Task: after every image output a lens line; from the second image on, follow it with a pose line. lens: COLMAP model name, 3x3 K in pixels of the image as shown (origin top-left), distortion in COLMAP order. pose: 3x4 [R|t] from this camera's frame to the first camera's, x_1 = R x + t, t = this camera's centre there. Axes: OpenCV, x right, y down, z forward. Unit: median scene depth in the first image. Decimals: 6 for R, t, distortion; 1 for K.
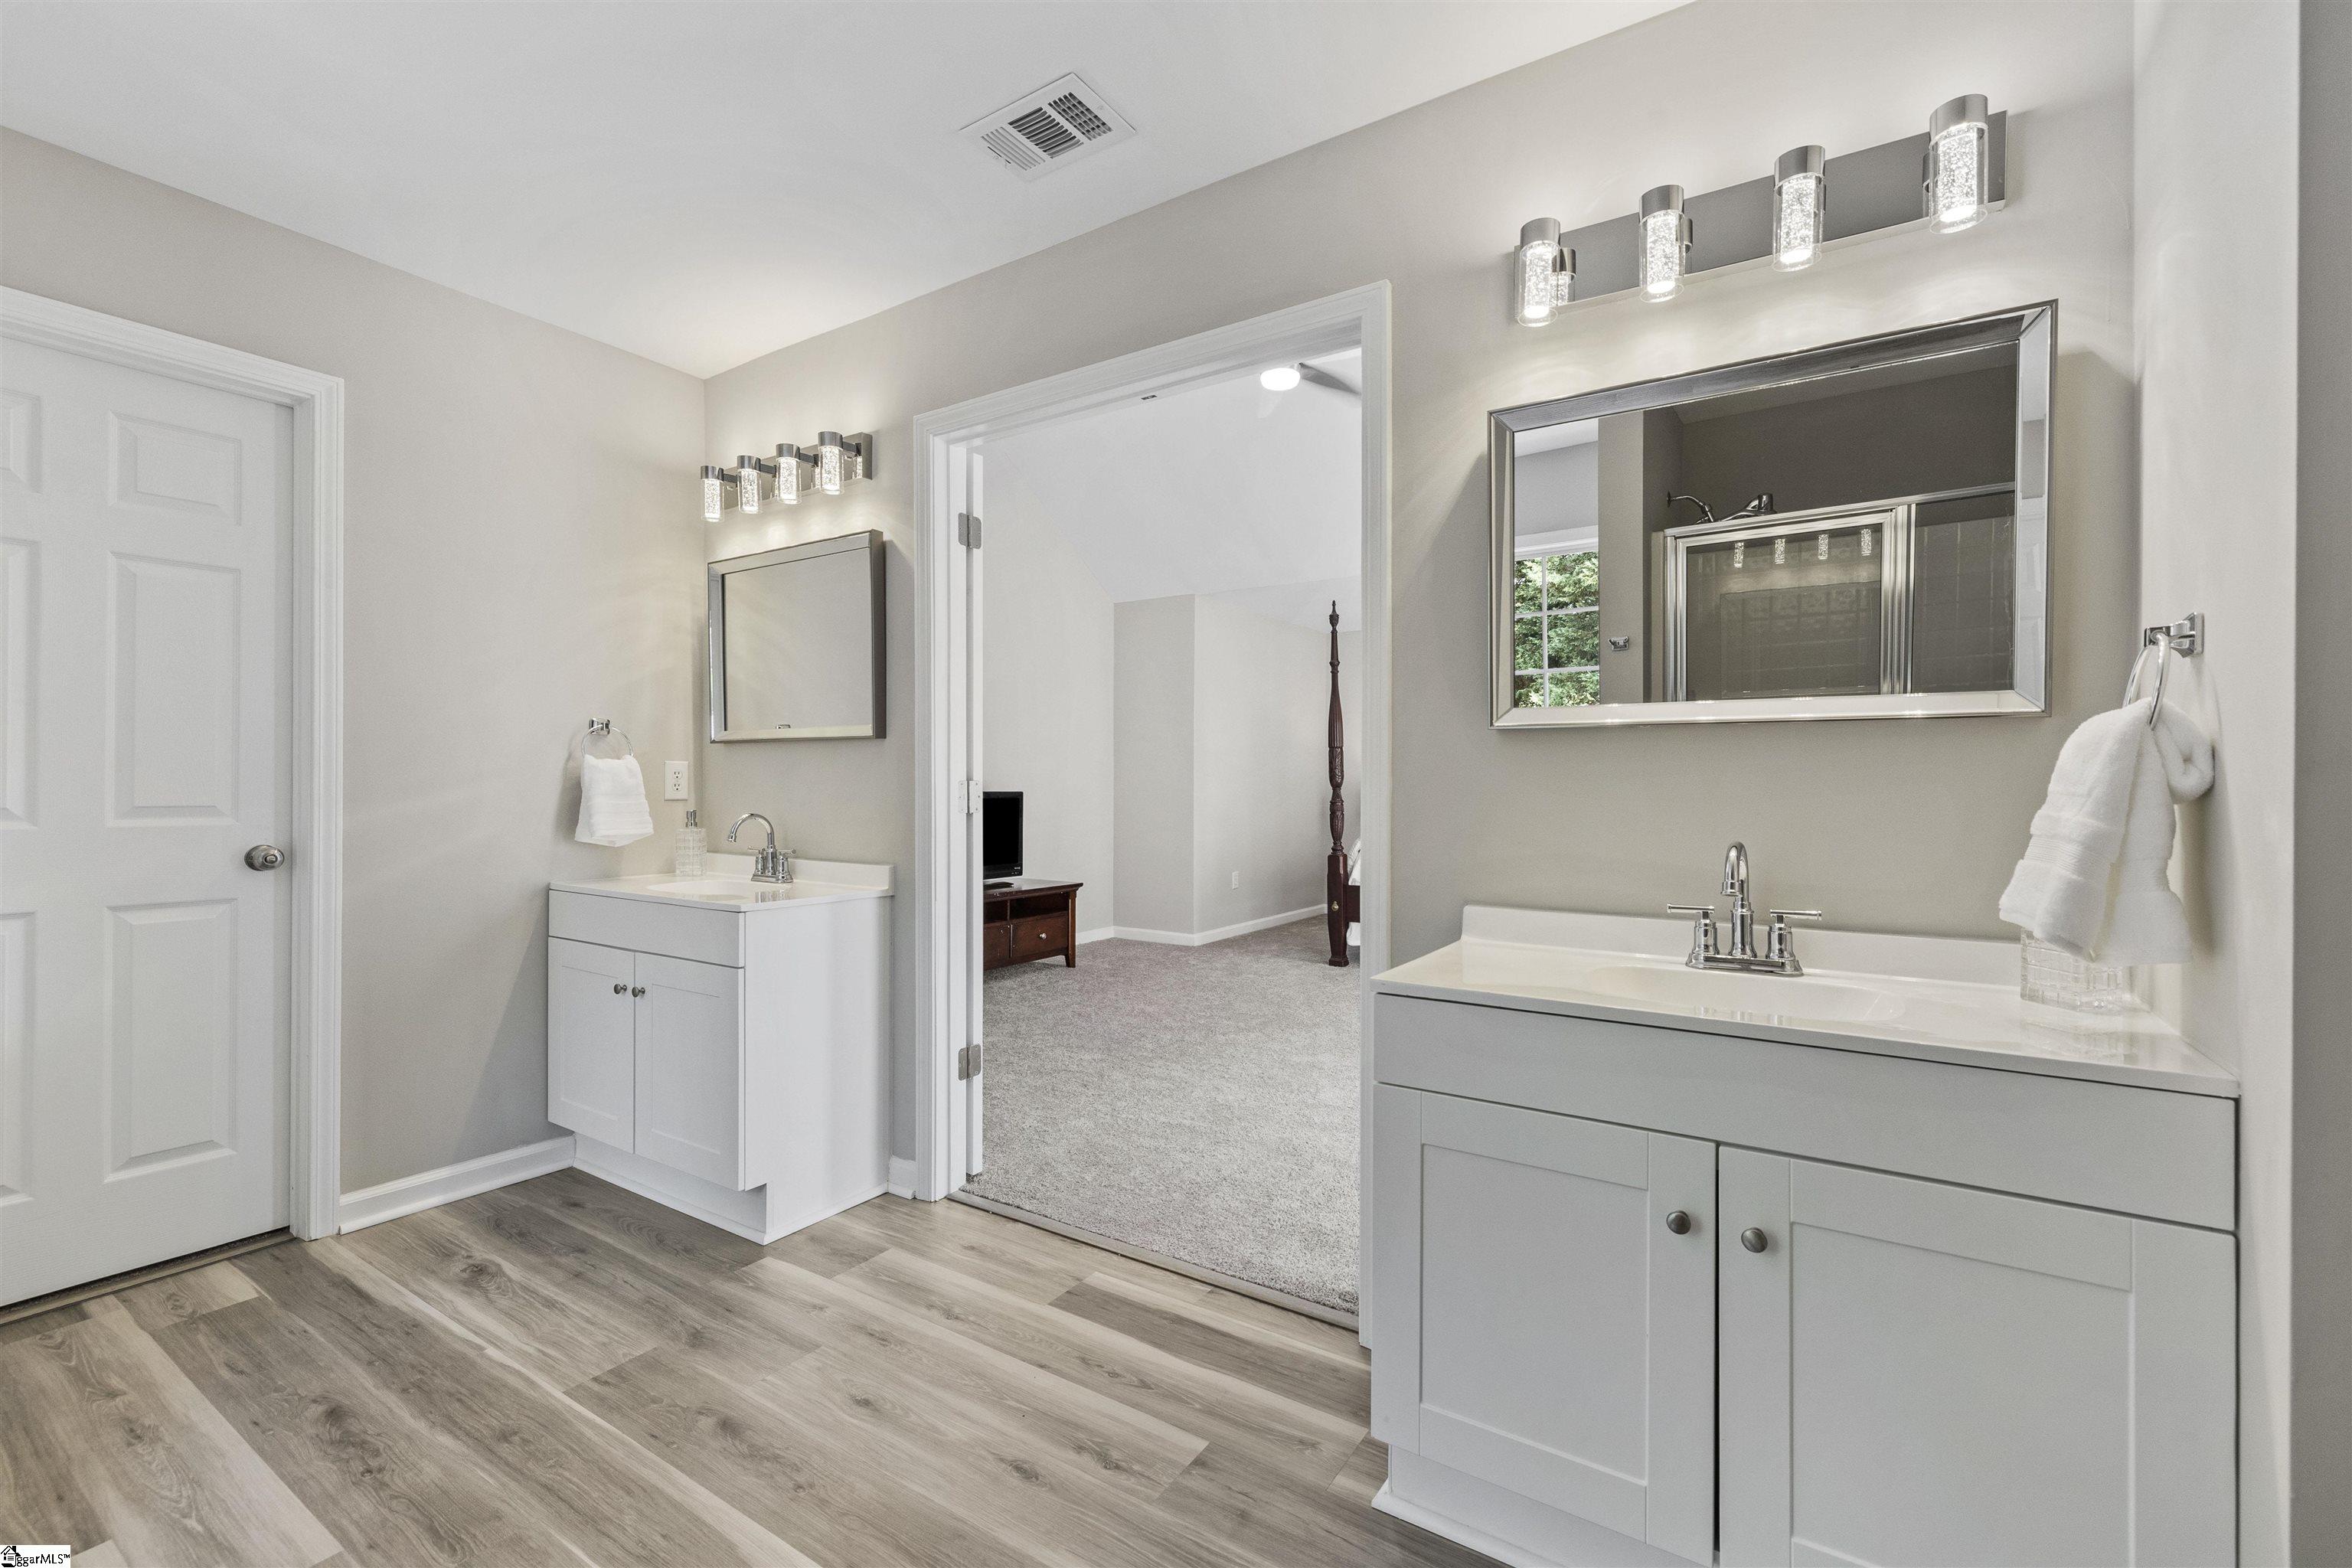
lens RADIAL K [[1013.8, 0, 1157.0], [0, 1013.8, 783.8], [0, 0, 1]] dist [0.002014, 0.000200]
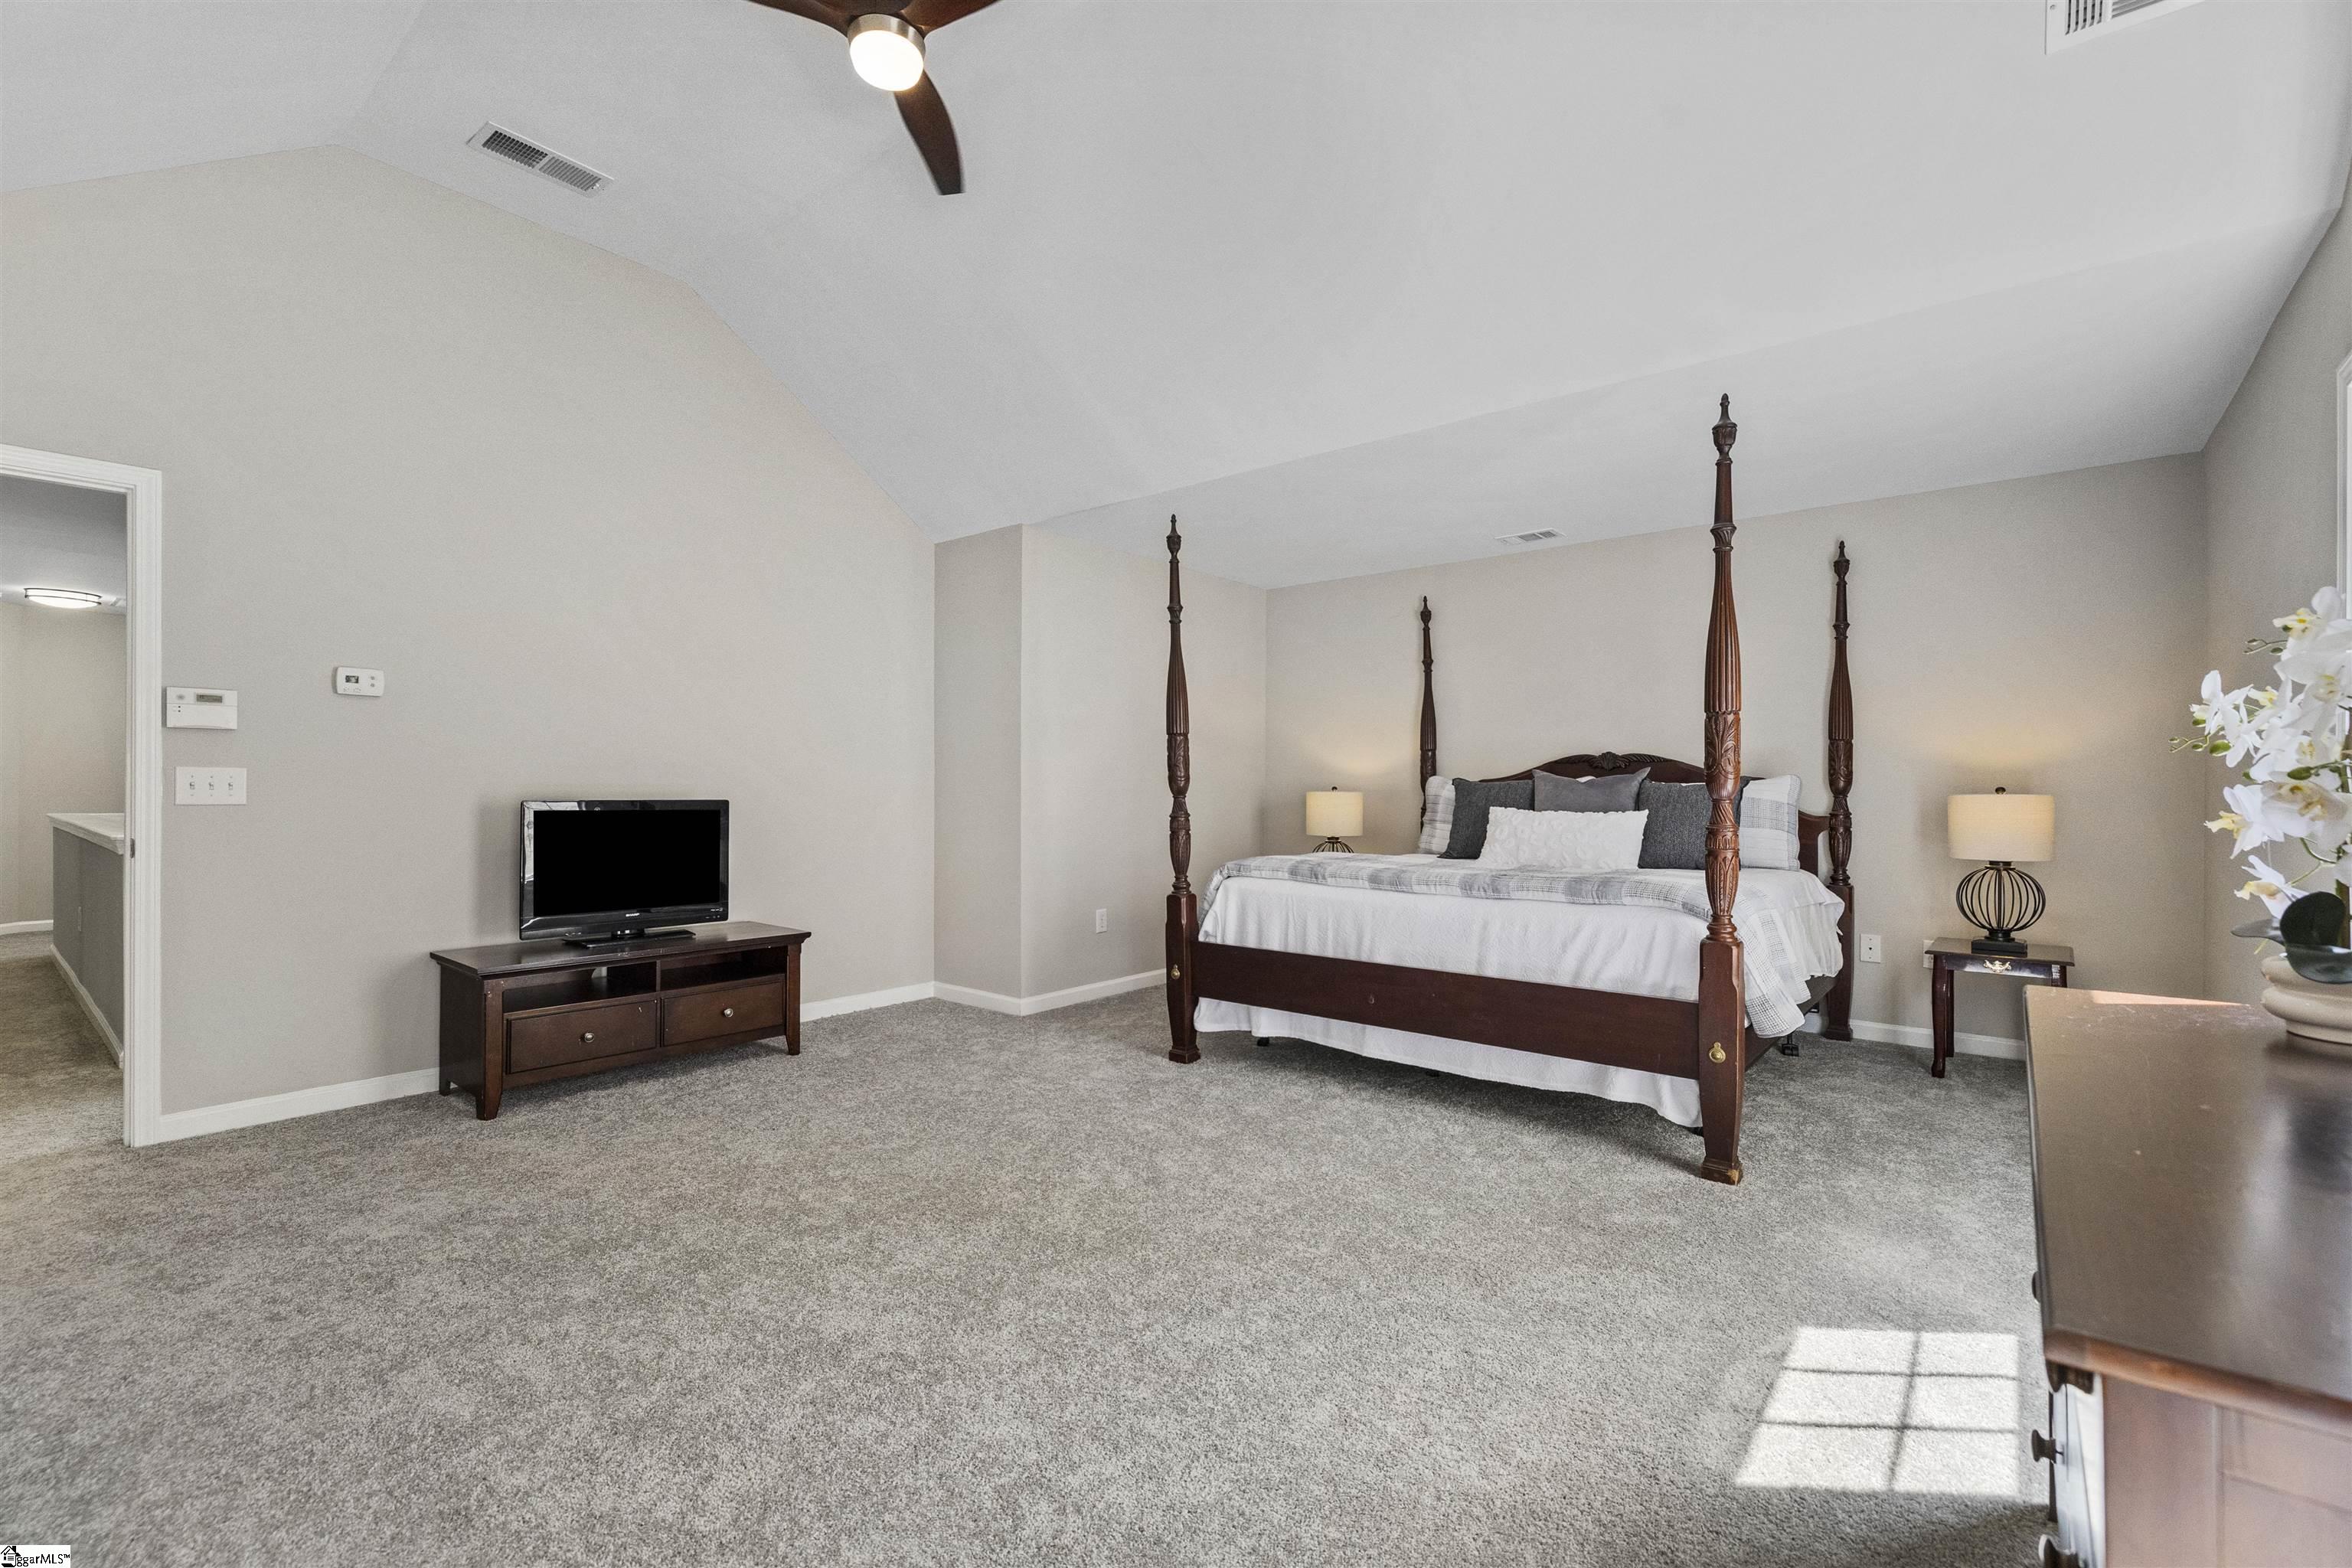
lens RADIAL K [[1013.8, 0, 1165.1], [0, 1013.8, 784.1], [0, 0, 1]] dist [0.002014, 0.000200]
pose [[0.995247, 0.000957, -0.097381, 0.233086], [-0.001459, 0.999986, -0.005079, 0.000217], [0.097375, 0.005197, 0.995234, 0.334005]]
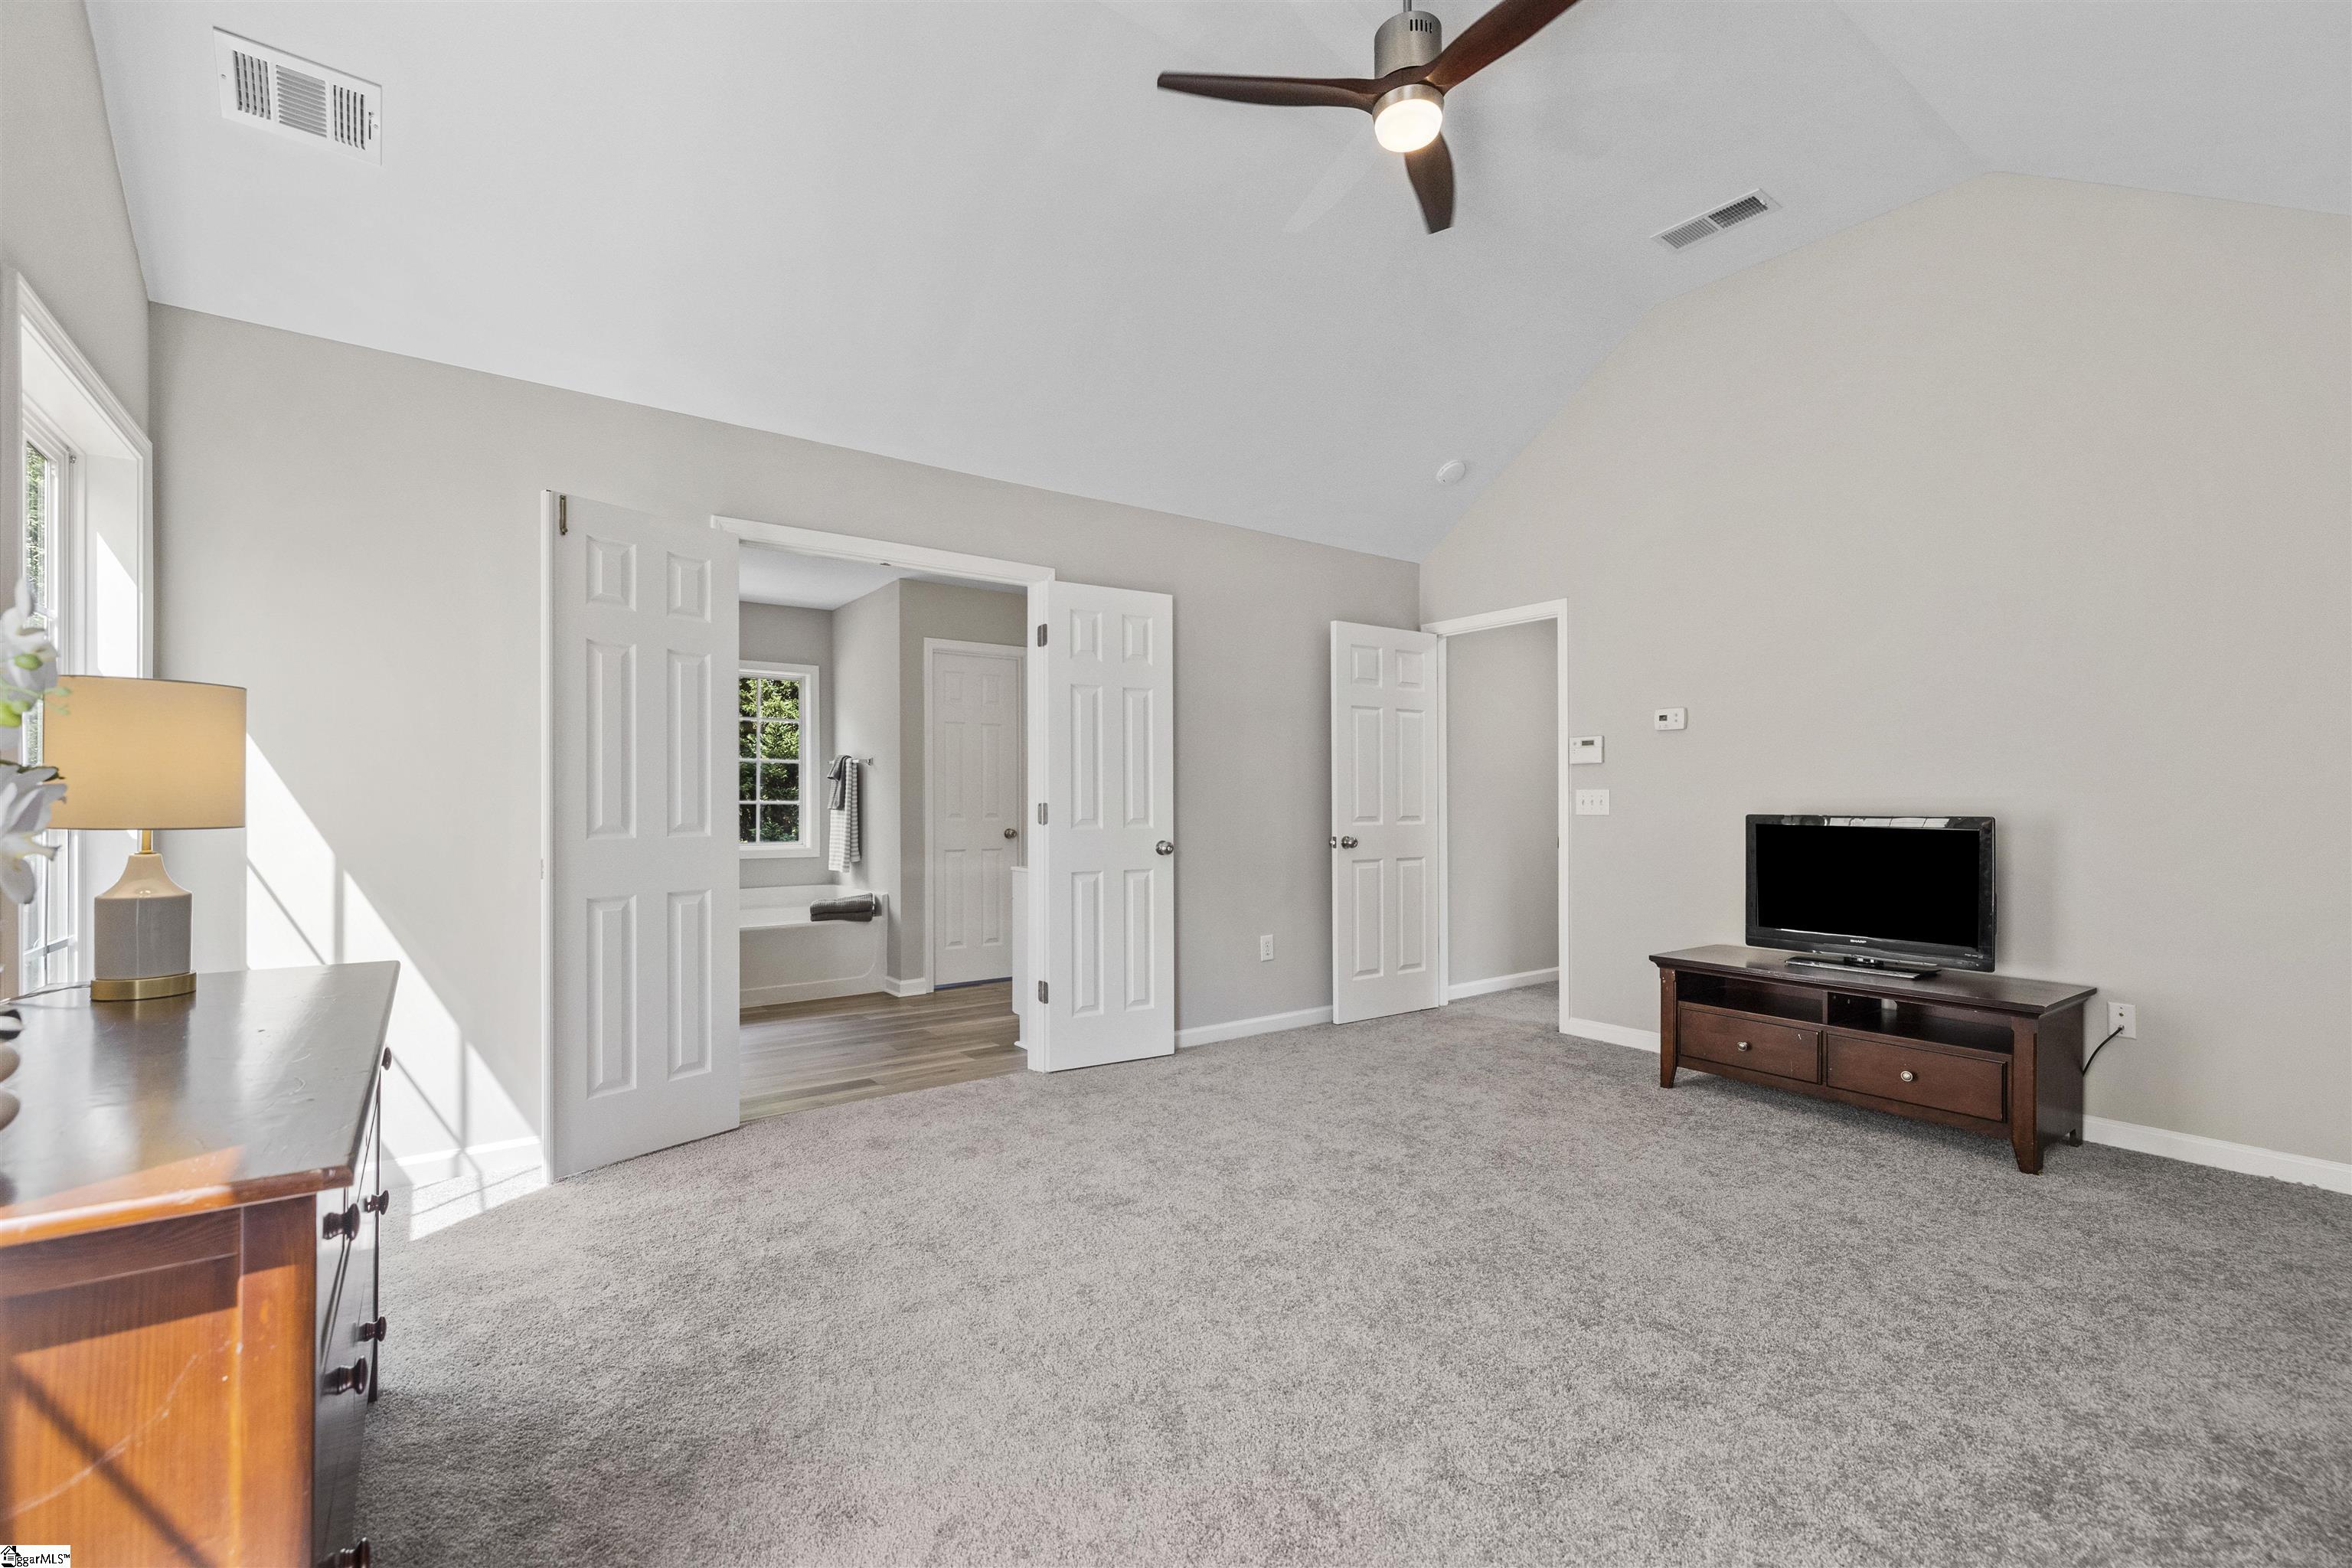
lens RADIAL K [[1013.8, 0, 1164.5], [0, 1013.8, 802.3], [0, 0, 1]] dist [0.002014, 0.000200]
pose [[-0.343609, -0.001944, -0.939111, 0.479781], [0.002471, 0.999993, -0.002974, 0.000550], [0.939110, -0.003343, -0.343601, 0.702130]]
